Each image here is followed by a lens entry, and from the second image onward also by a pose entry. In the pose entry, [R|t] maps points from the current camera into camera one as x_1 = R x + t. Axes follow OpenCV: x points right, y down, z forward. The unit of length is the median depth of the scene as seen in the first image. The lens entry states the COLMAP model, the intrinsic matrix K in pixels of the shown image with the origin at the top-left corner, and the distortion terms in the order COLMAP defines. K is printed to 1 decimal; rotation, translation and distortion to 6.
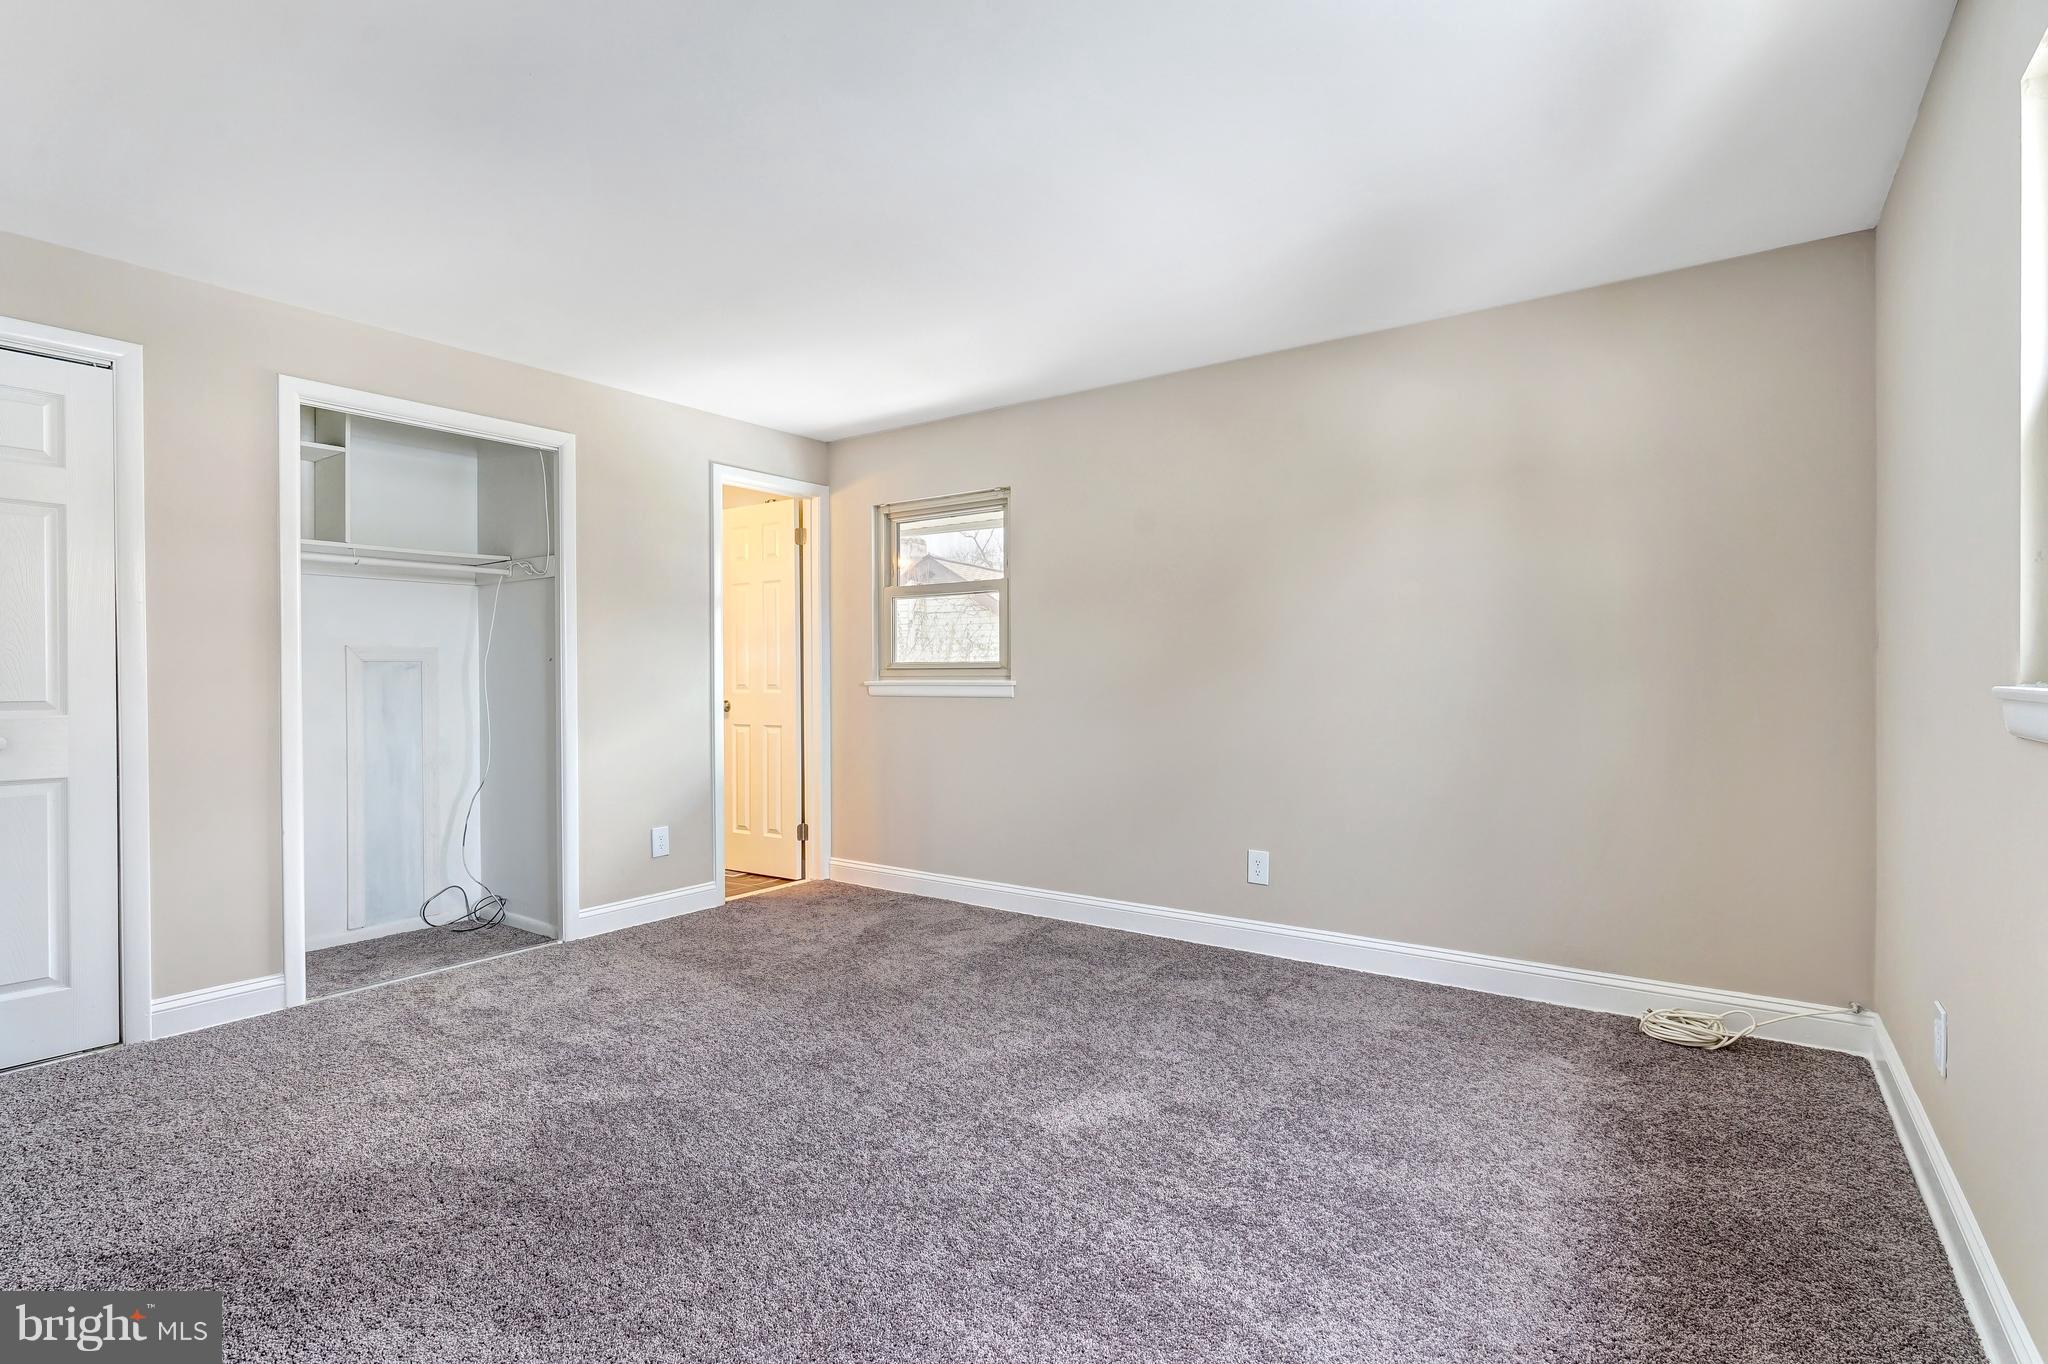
lens RADIAL K [[979.9, 0, 1026.2], [0, 979.9, 683.2], [0, 0, 1]] dist [-0.003665, -0.000376]
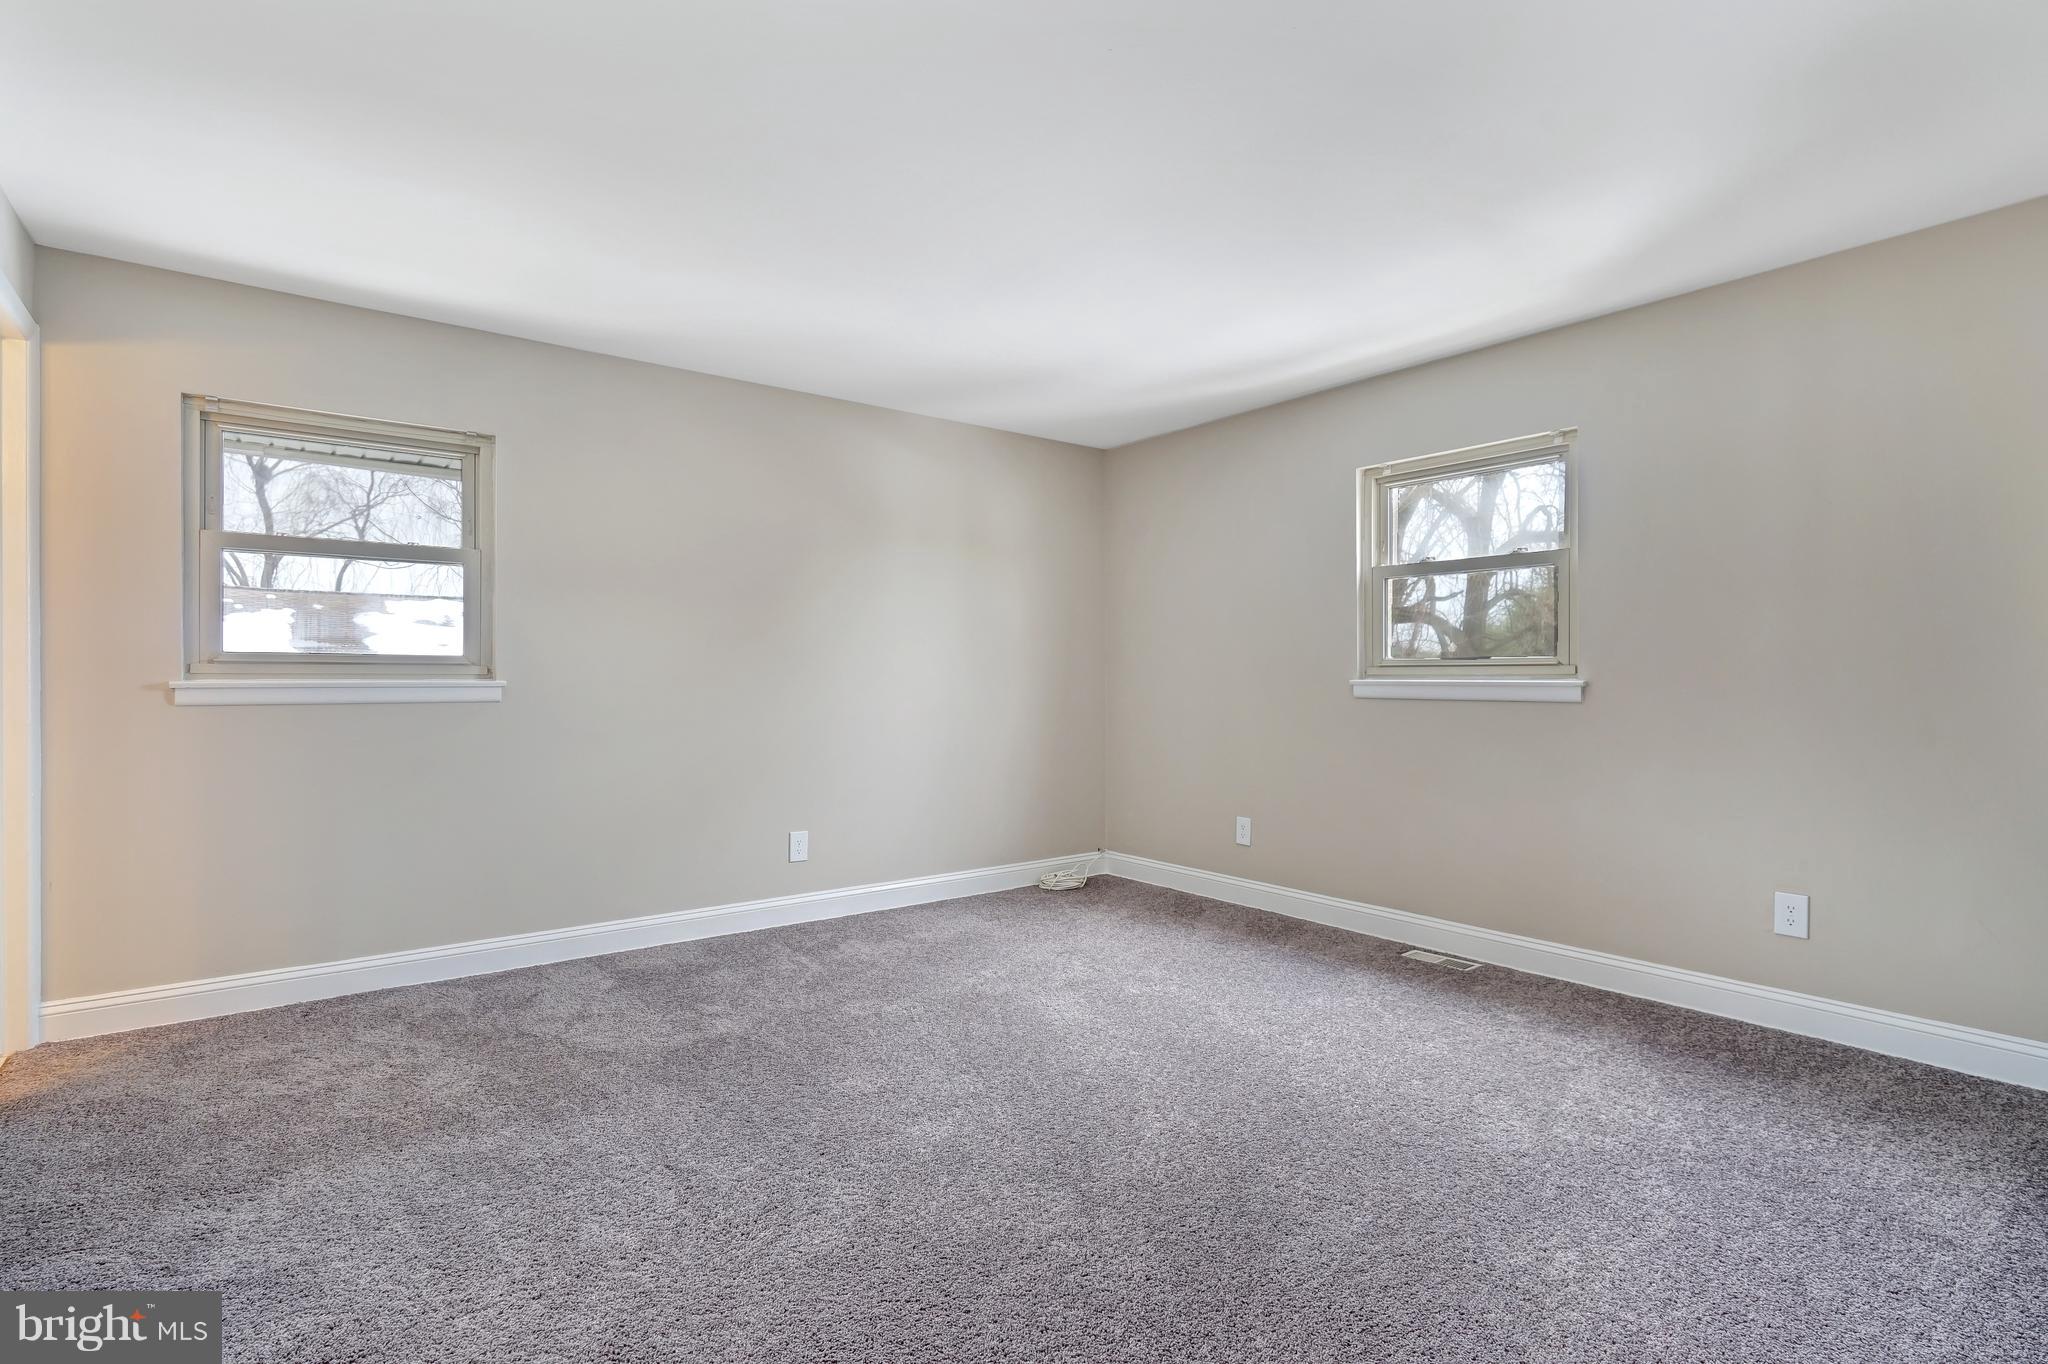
lens RADIAL K [[939.6, 0, 1023.1], [0, 939.6, 685.6], [0, 0, 1]] dist [-0.005872, 0.002842]
pose [[0.306110, 0.001006, 0.951996, -0.636326], [0.009744, 0.999944, -0.004190, 0.009432], [-0.951946, 0.010559, 0.306083, 0.379173]]
